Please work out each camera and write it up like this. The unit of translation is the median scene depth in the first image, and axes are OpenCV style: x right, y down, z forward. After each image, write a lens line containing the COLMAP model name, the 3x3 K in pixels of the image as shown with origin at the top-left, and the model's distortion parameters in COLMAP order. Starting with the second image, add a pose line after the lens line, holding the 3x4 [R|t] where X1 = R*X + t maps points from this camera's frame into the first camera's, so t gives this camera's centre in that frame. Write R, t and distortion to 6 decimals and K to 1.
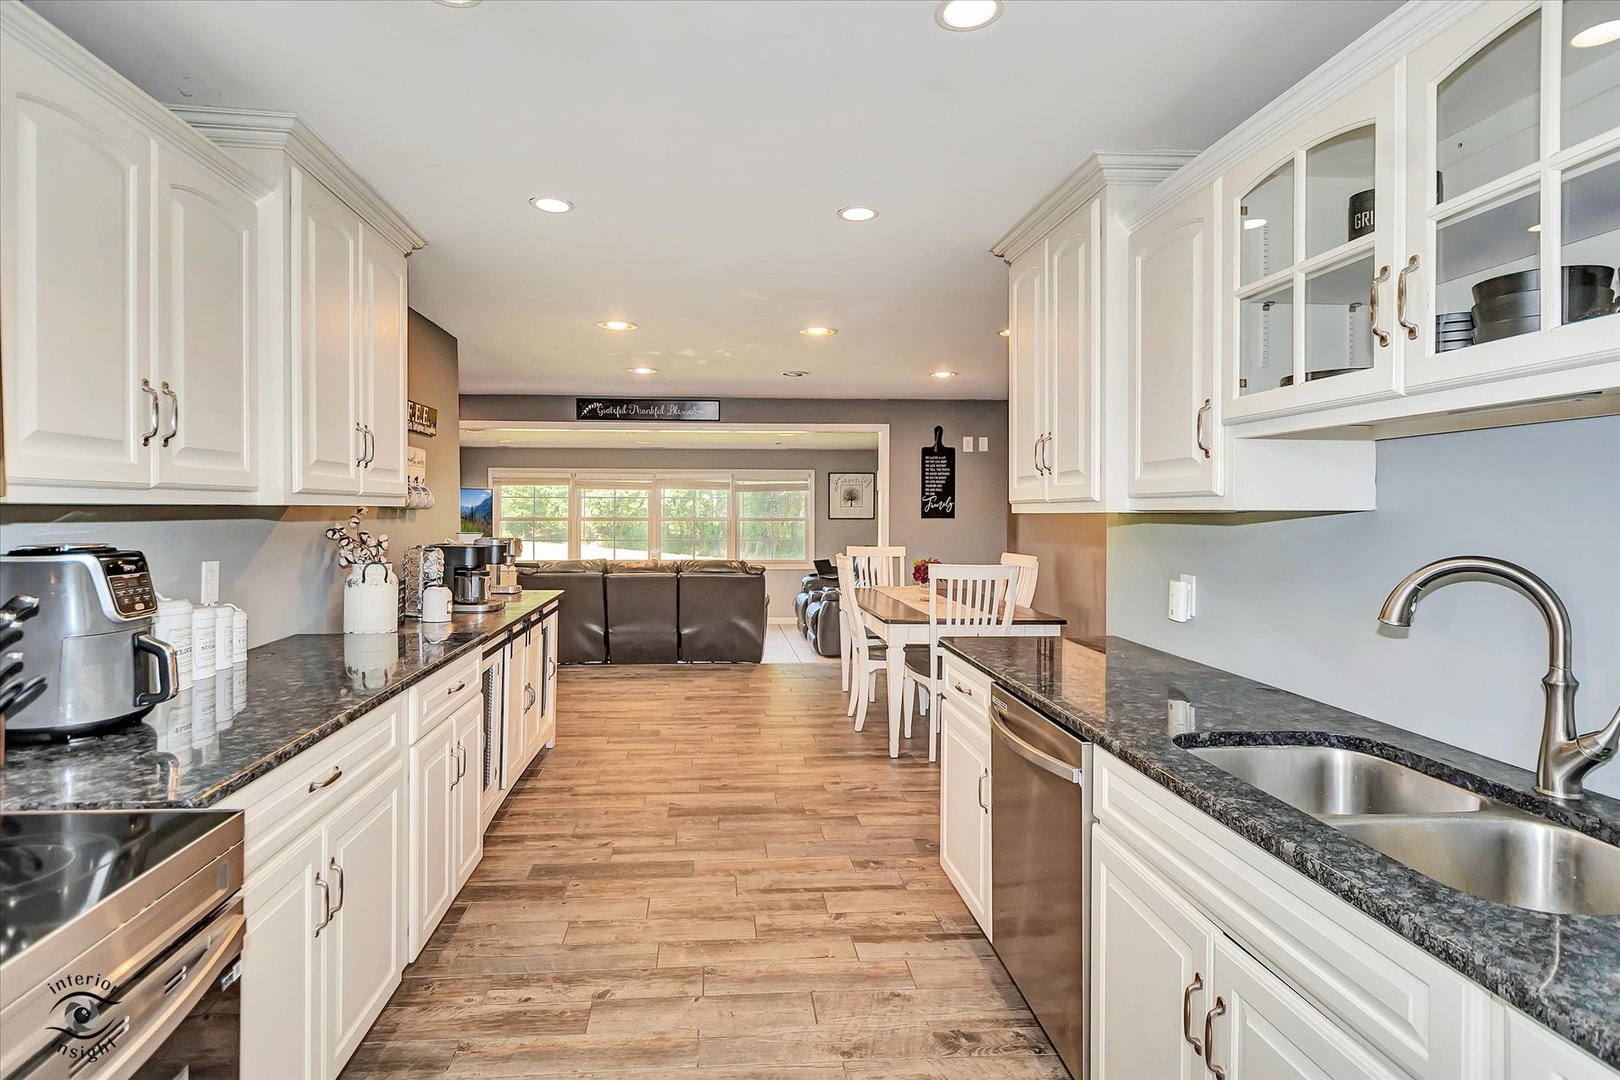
lens RADIAL K [[847.8, 0, 806.9], [0, 847.8, 492.0], [0, 0, 1]] dist [0.001380, -0.000541]
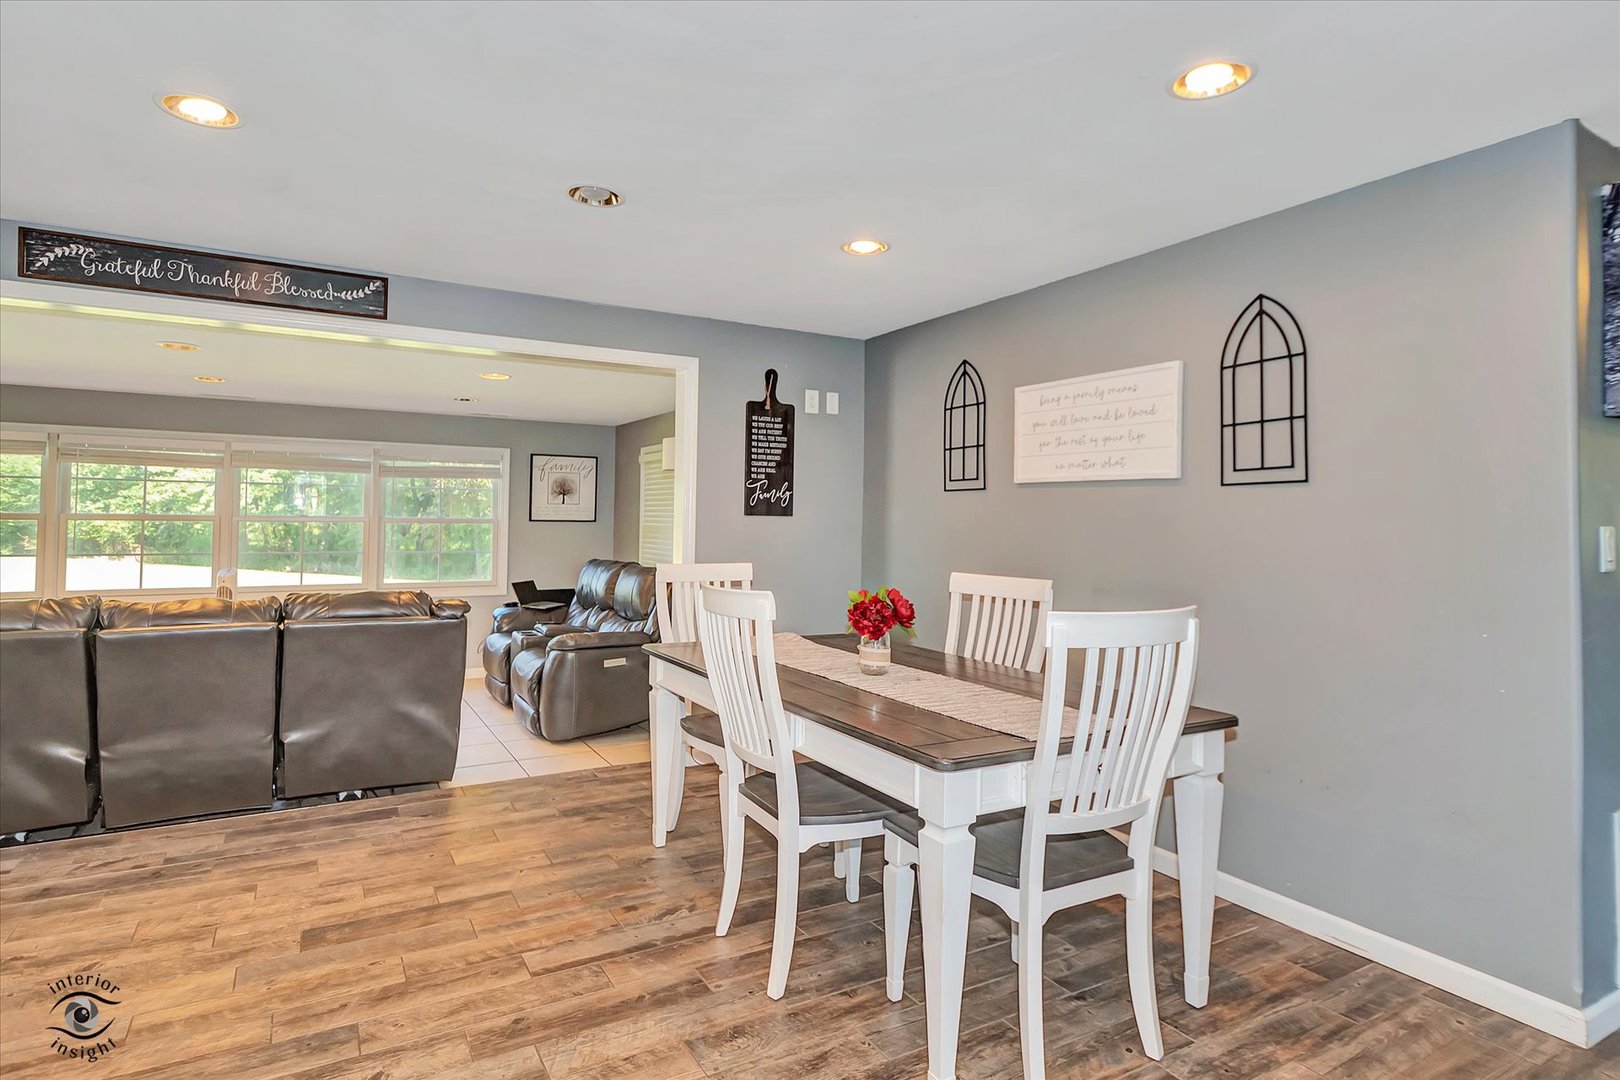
lens RADIAL K [[847.8, 0, 806.9], [0, 847.8, 492.0], [0, 0, 1]] dist [0.001380, -0.000541]
pose [[0.912230, 0.023282, 0.409016, -0.075237], [-0.018120, 0.999700, -0.016491, 0.023087], [-0.409277, 0.007632, 0.912378, 0.419536]]
